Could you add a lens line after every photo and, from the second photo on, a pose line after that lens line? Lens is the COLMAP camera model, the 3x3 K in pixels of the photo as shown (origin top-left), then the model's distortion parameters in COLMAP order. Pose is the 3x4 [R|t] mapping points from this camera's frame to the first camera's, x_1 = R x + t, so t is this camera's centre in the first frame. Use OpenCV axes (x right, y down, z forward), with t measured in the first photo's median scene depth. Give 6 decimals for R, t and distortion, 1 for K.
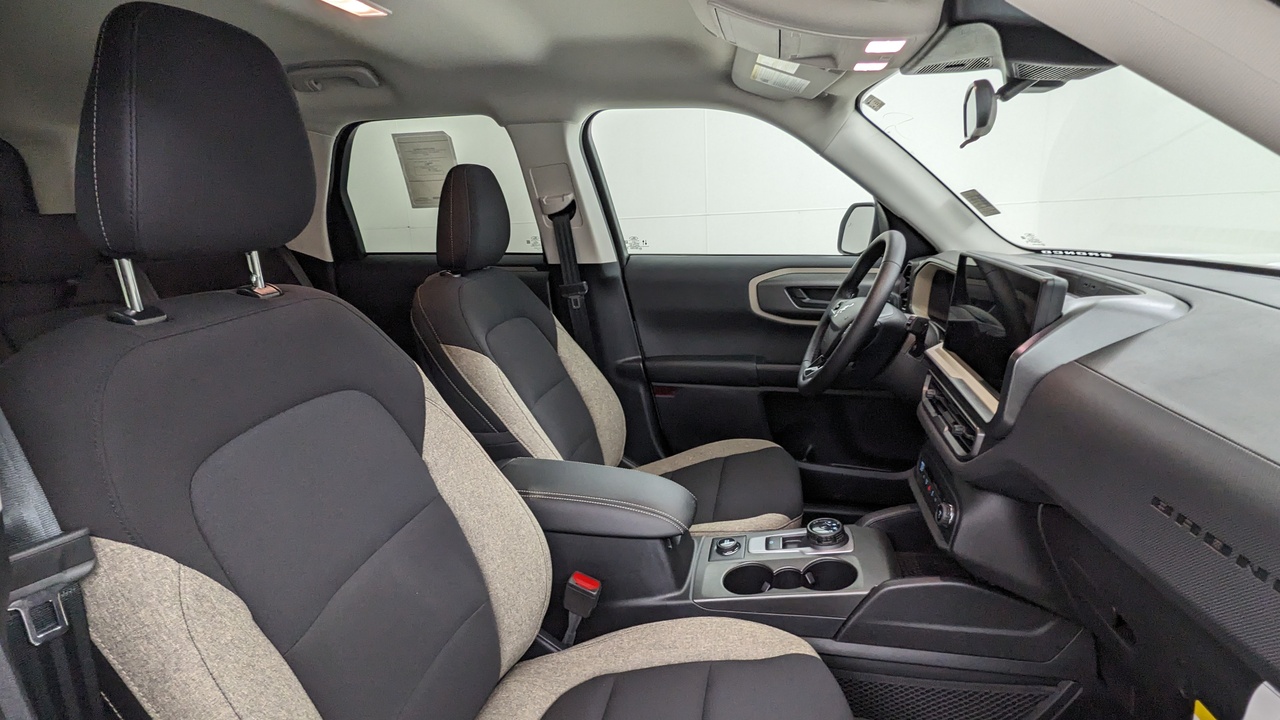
lens RADIAL K [[619.1, 0, 641.6], [0, 619.1, 364.4], [0, 0, 1]] dist [0.005651, -0.001126]
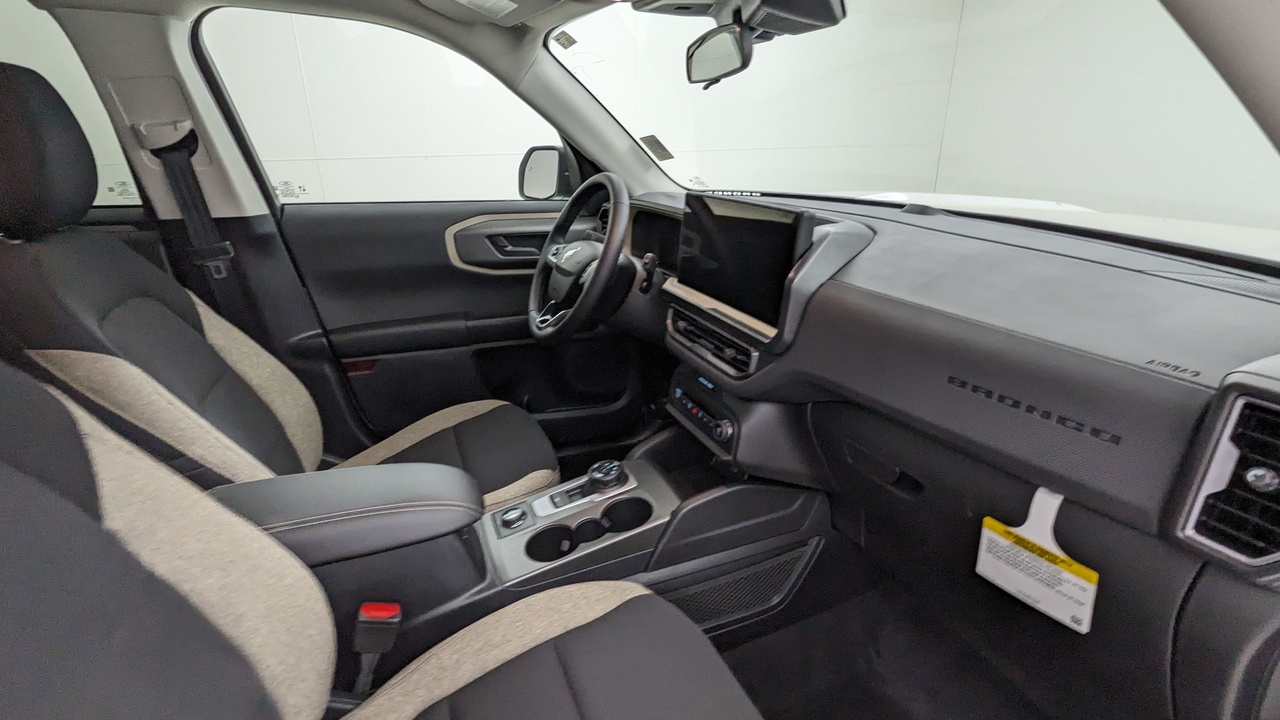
lens RADIAL K [[619.1, 0, 641.6], [0, 619.1, 364.4], [0, 0, 1]] dist [0.005651, -0.001126]
pose [[0.821908, -0.164619, 0.545314, -0.131700], [0.121783, 0.985978, 0.114092, -0.012177], [-0.556450, -0.027363, 0.830431, 0.095874]]
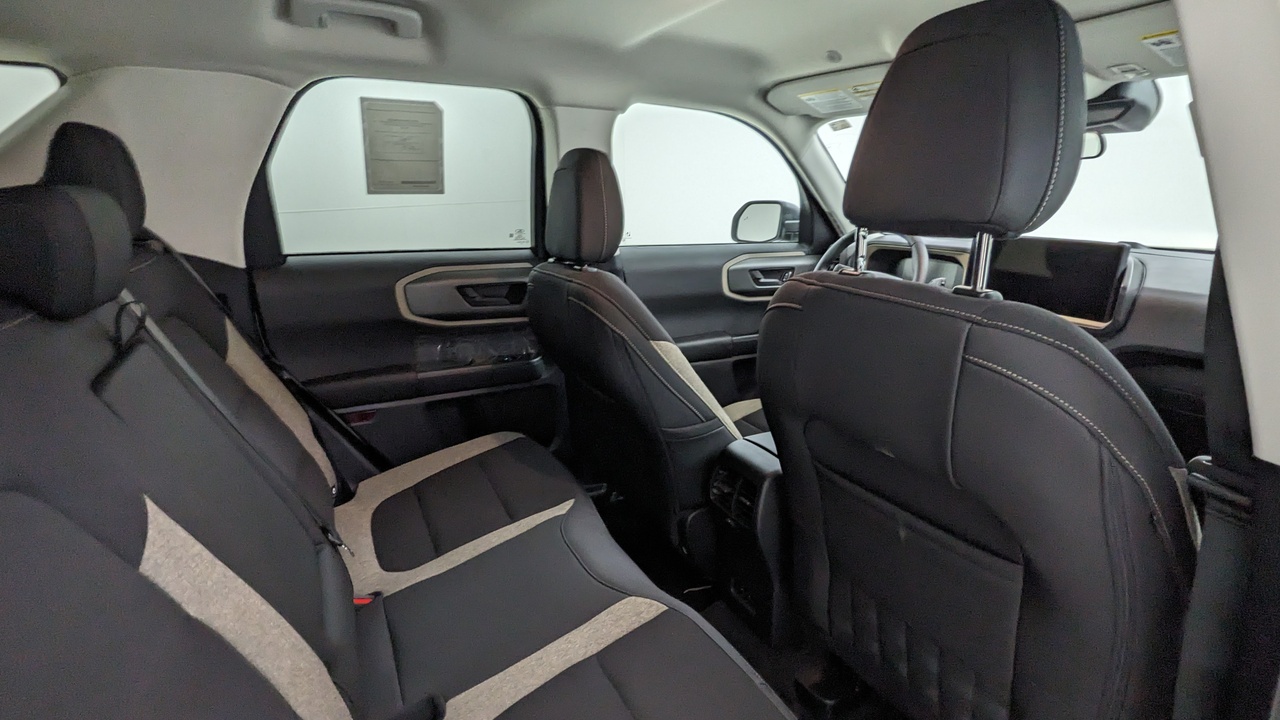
lens RADIAL K [[619.1, 0, 641.6], [0, 619.1, 364.4], [0, 0, 1]] dist [0.005651, -0.001126]
pose [[0.768926, -0.142004, 0.623369, -0.780301], [0.142805, 0.988535, 0.049039, -0.036894], [-0.623186, 0.051313, 0.780389, 0.235131]]
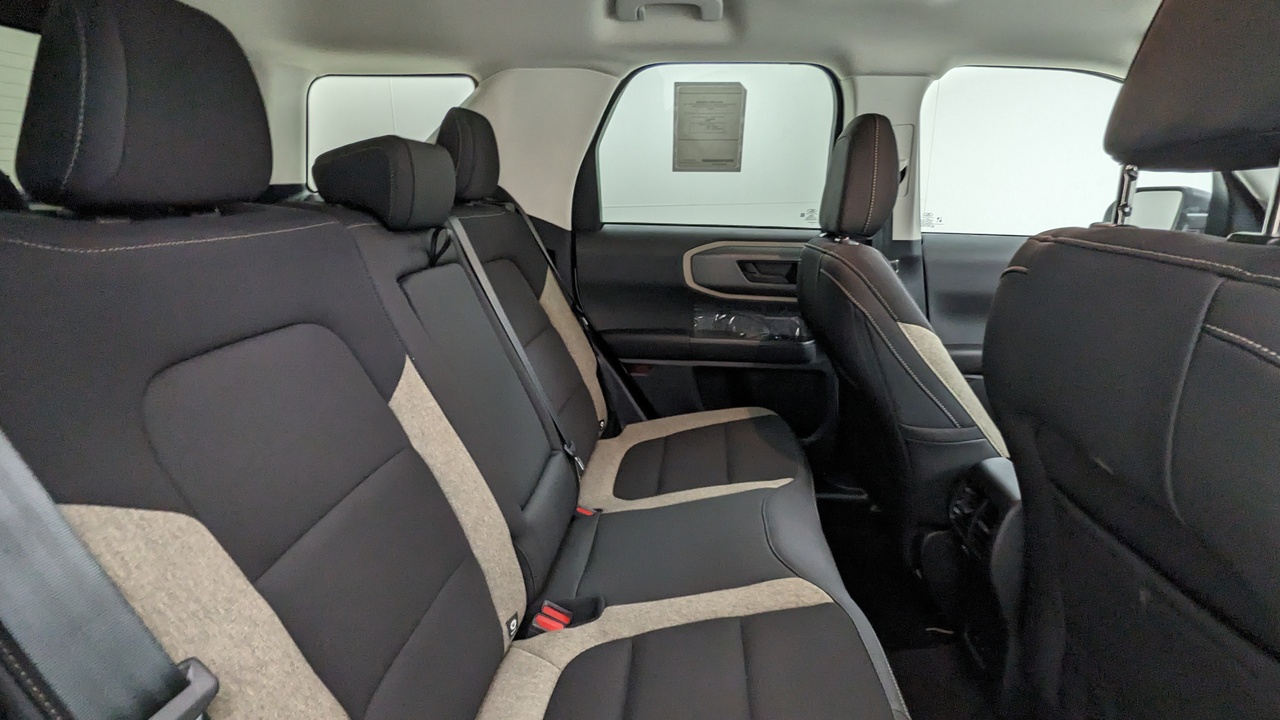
lens RADIAL K [[619.1, 0, 641.6], [0, 619.1, 364.4], [0, 0, 1]] dist [0.005651, -0.001126]
pose [[0.991790, 0.008710, 0.127581, -0.654890], [-0.008751, 0.999962, -0.000234, 0.024515], [-0.127578, -0.000884, 0.991828, 0.179250]]
